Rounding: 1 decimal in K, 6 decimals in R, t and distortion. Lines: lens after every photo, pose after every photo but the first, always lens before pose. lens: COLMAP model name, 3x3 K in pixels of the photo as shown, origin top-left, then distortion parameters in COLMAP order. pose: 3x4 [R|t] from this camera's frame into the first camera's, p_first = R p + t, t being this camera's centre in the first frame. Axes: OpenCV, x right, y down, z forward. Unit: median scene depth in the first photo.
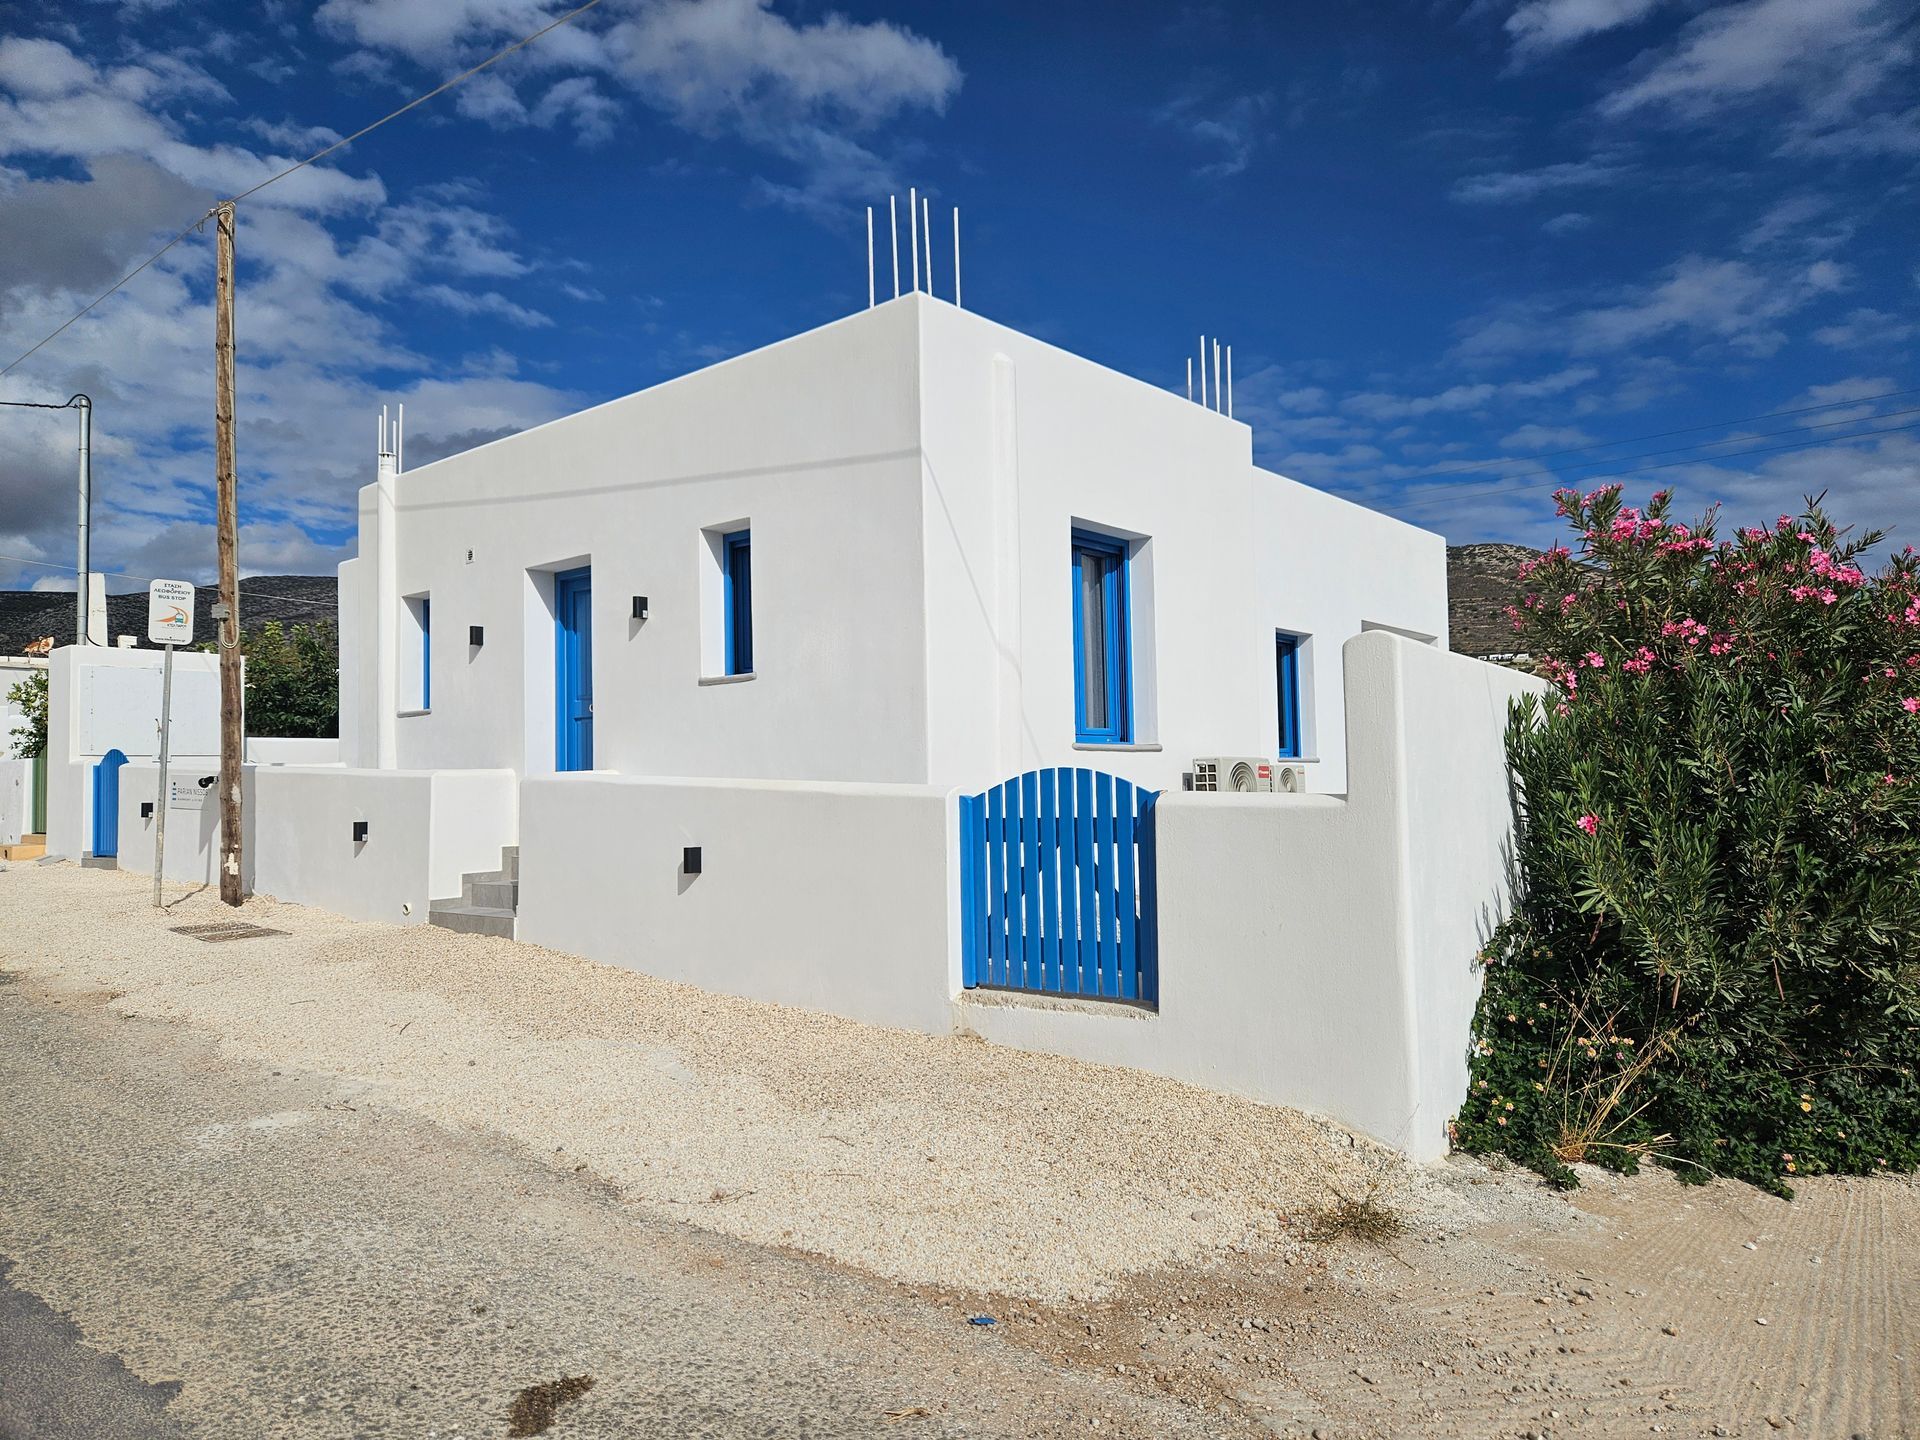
lens RADIAL K [[1288.3, 0, 961.6], [0, 1288.3, 720.3], [0, 0, 1]] dist [0.040926, 0.001746]
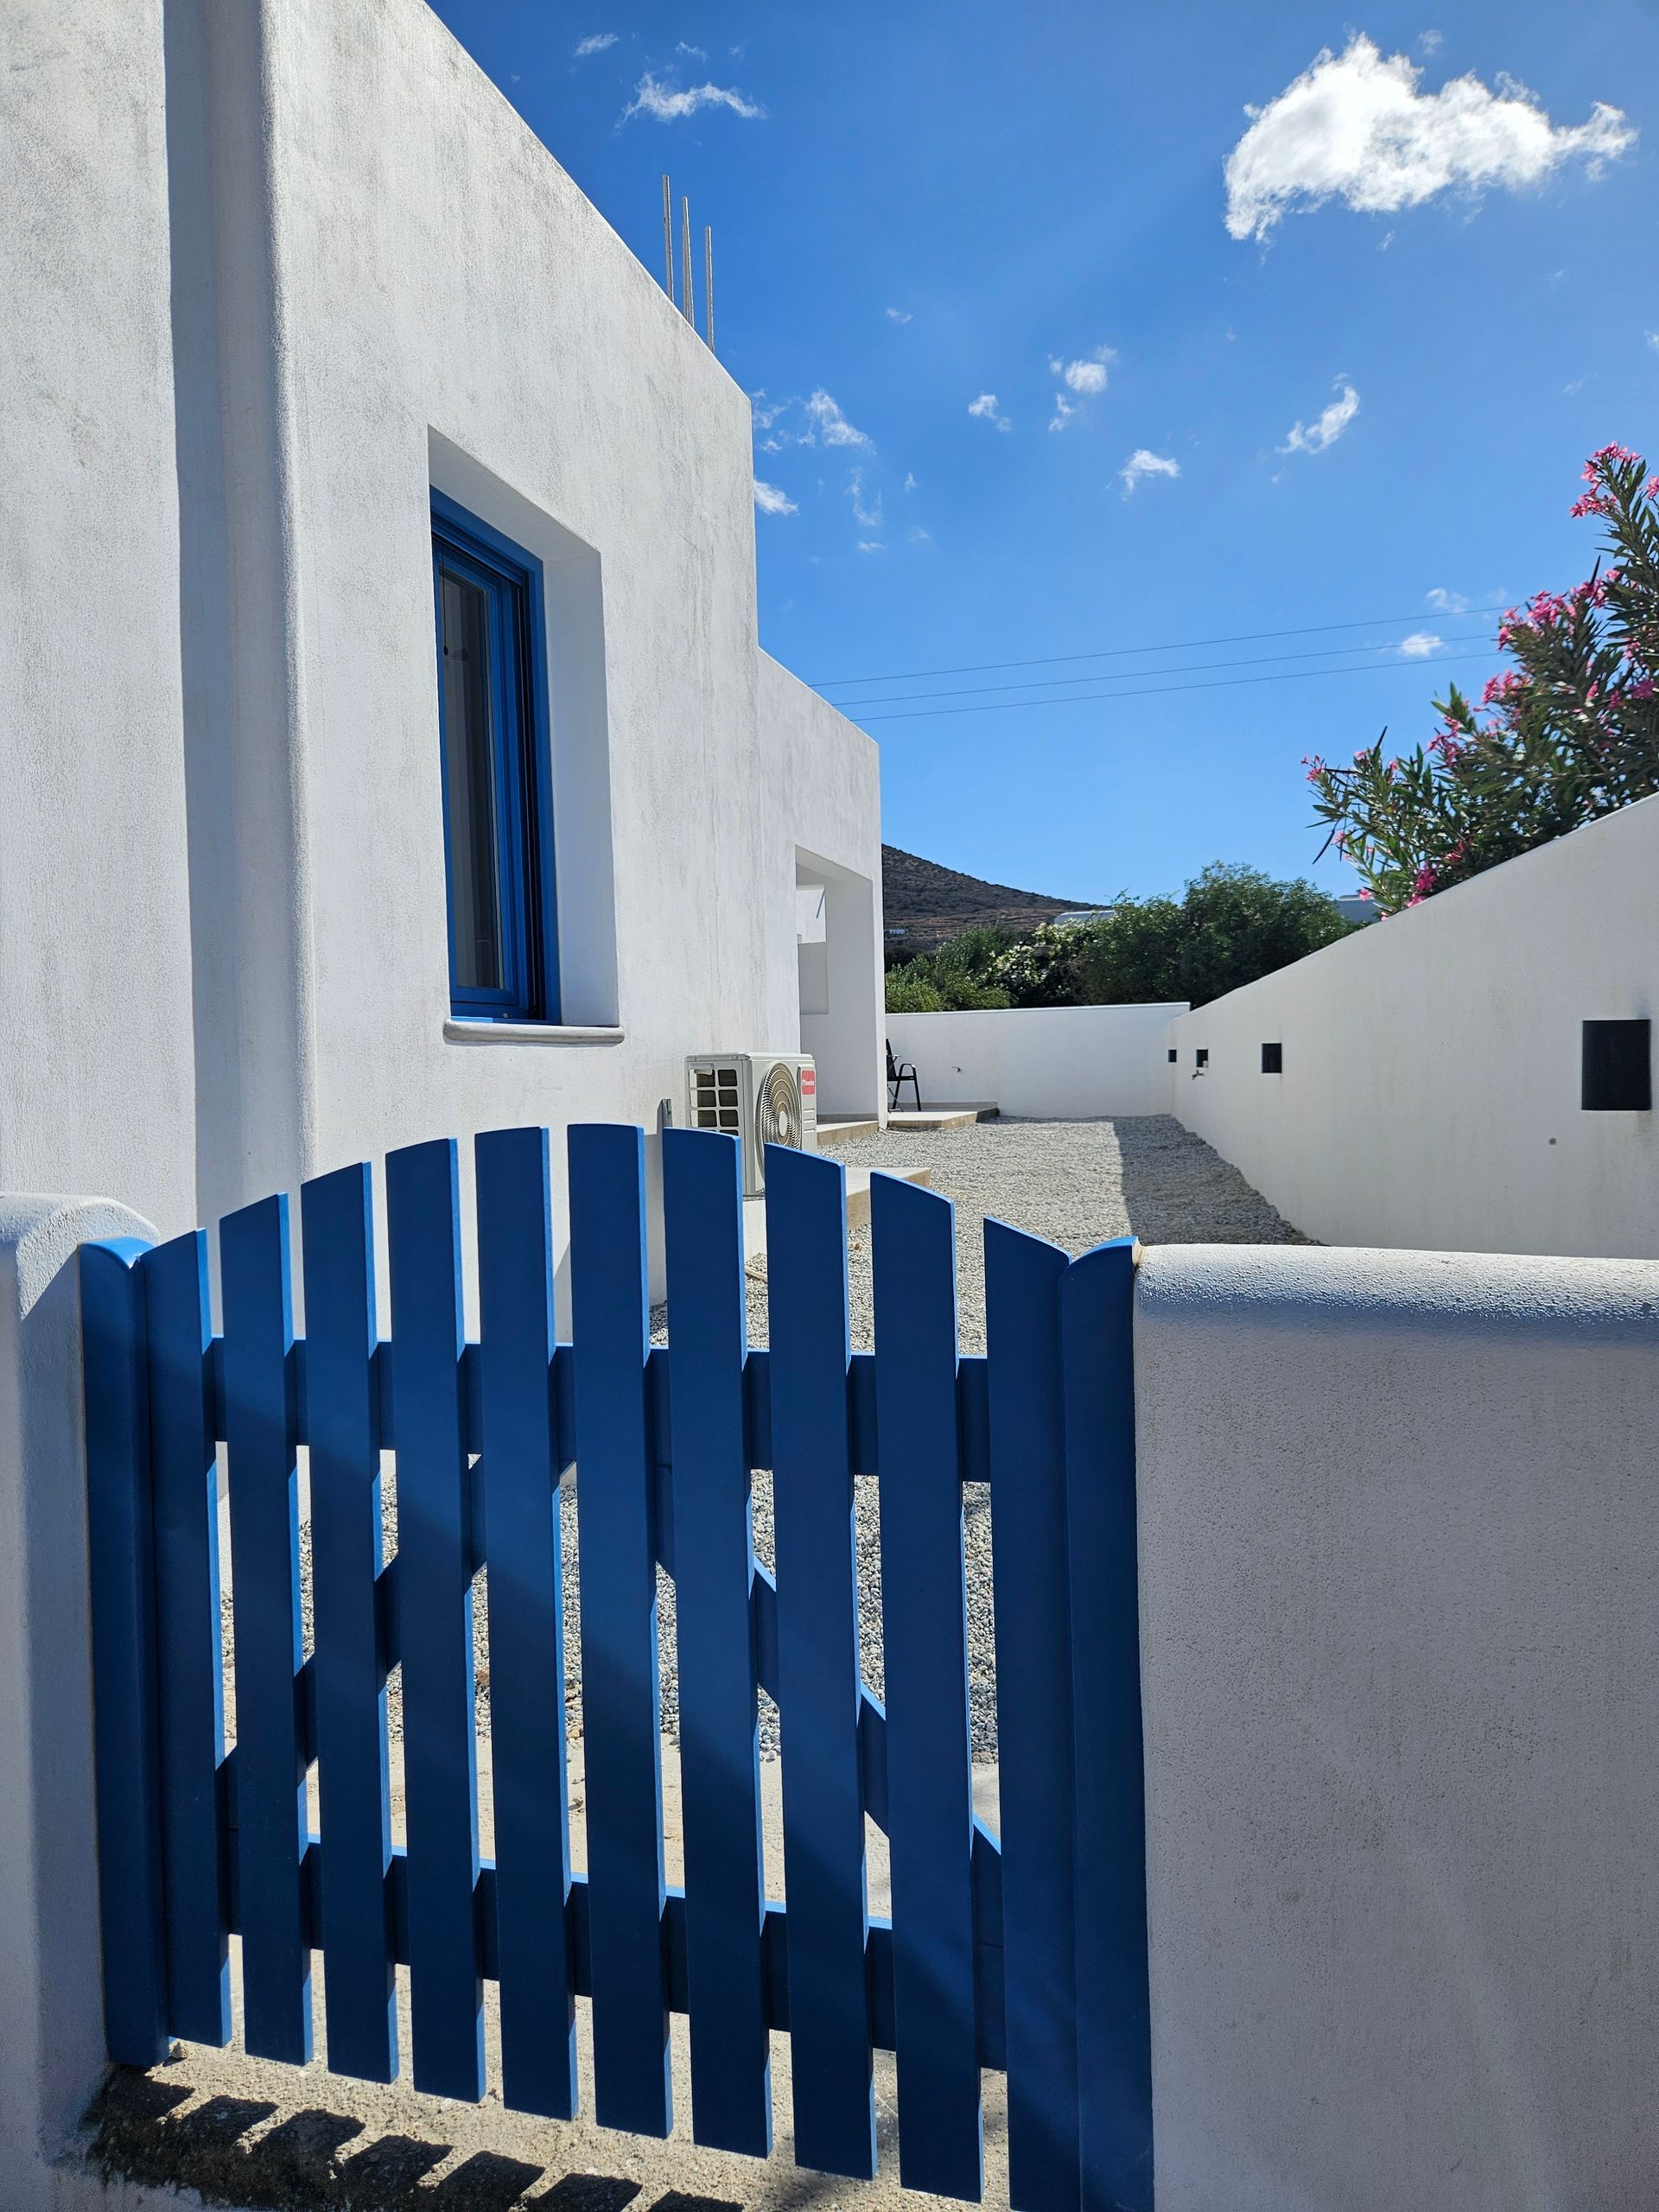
lens RADIAL K [[1484.3, 0, 831.3], [0, 1484.3, 1131.8], [0, 0, 1]] dist [0.040926, 0.001746]
pose [[0.917806, -0.017954, 0.396623, 0.015862], [-0.016570, 0.996374, 0.083447, 0.015927], [-0.396683, -0.083161, 0.914181, 0.735674]]
